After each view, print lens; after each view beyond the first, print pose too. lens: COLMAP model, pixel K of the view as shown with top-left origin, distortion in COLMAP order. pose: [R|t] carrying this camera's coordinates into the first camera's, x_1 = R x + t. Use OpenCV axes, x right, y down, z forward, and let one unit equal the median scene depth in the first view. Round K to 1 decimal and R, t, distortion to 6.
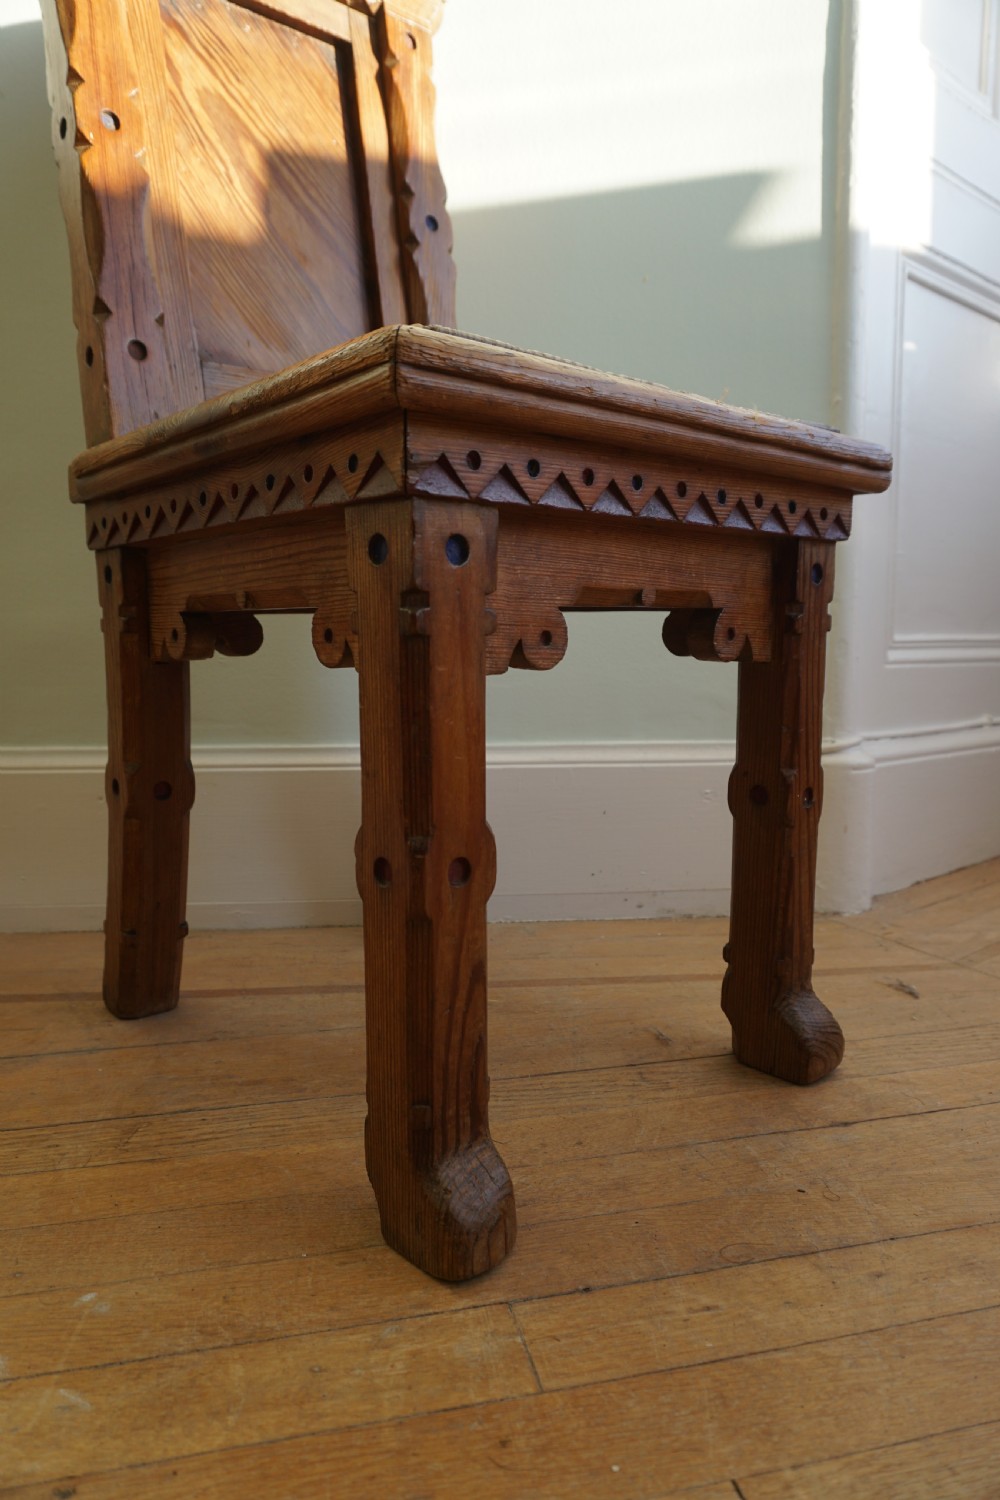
lens RADIAL K [[1016.4, 0, 500.0], [0, 1016.4, 750.0], [0, 0, 1]] dist [-0.048047, 0.043378]
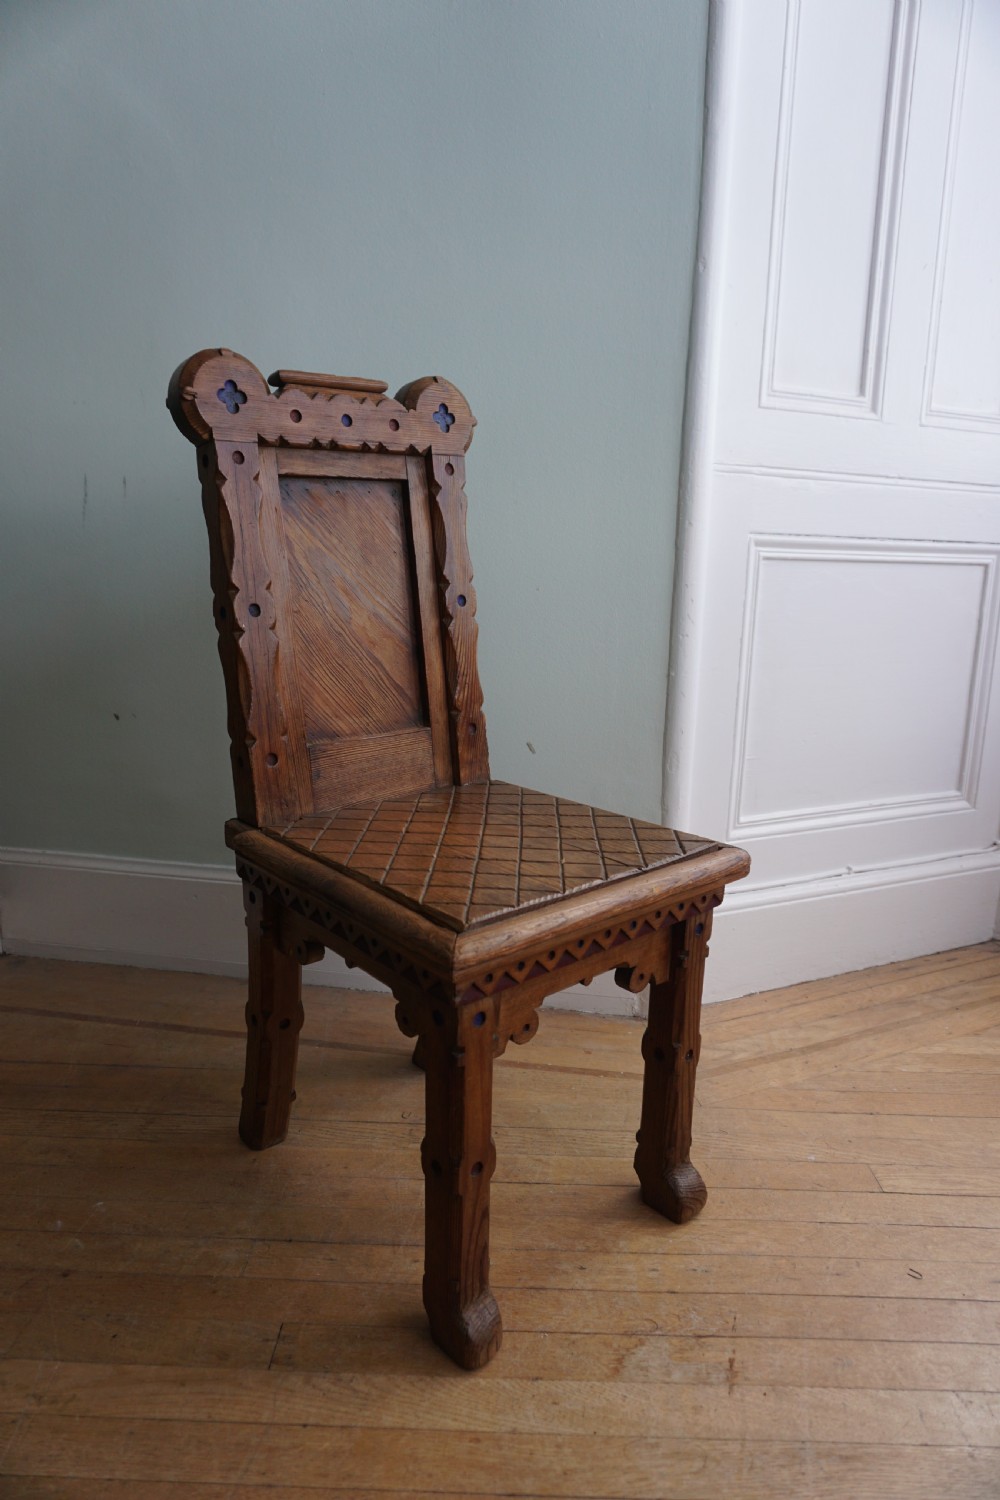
lens RADIAL K [[1016.4, 0, 500.0], [0, 1016.4, 750.0], [0, 0, 1]] dist [-0.048047, 0.043378]
pose [[0.999690, 0.024872, -0.001160, -0.009477], [-0.024631, 0.994681, 0.100020, -0.595659], [0.003641, -0.099960, 0.994985, -0.564946]]
